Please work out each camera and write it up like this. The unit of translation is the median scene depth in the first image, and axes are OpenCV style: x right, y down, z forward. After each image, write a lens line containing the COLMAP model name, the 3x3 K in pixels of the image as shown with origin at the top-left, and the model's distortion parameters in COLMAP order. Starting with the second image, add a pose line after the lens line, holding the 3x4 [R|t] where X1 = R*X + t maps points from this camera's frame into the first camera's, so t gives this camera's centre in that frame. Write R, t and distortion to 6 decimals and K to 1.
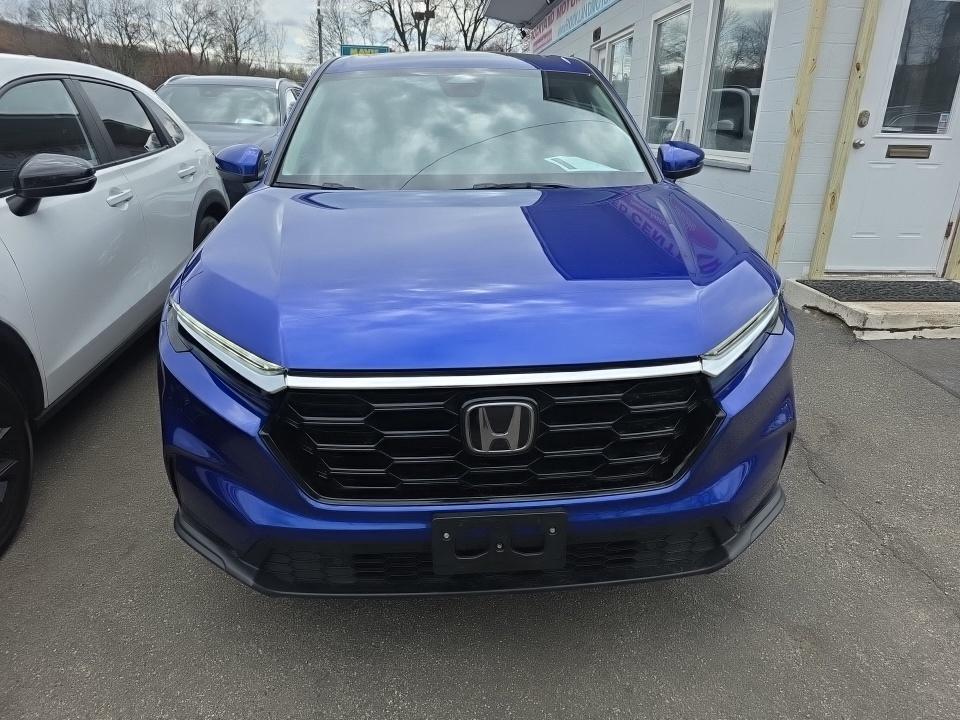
lens RADIAL K [[636.4, 0, 480.0], [0, 636.4, 360.0], [0, 0, 1]] dist [-0.003571, -0.002044]
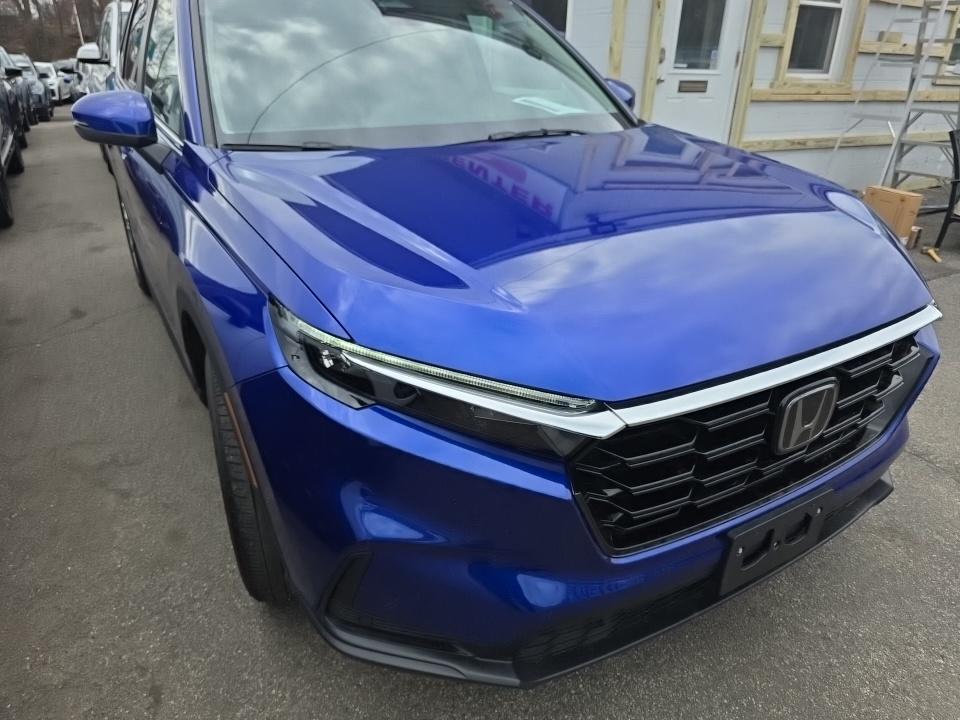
lens RADIAL K [[644.7, 0, 480.0], [0, 644.7, 360.0], [0, 0, 1]] dist [0.005329, 0.001580]
pose [[0.896573, -0.177936, 0.405580, -0.212342], [0.143034, 0.983005, 0.115073, -0.041073], [-0.419163, -0.045159, 0.906787, 0.110030]]
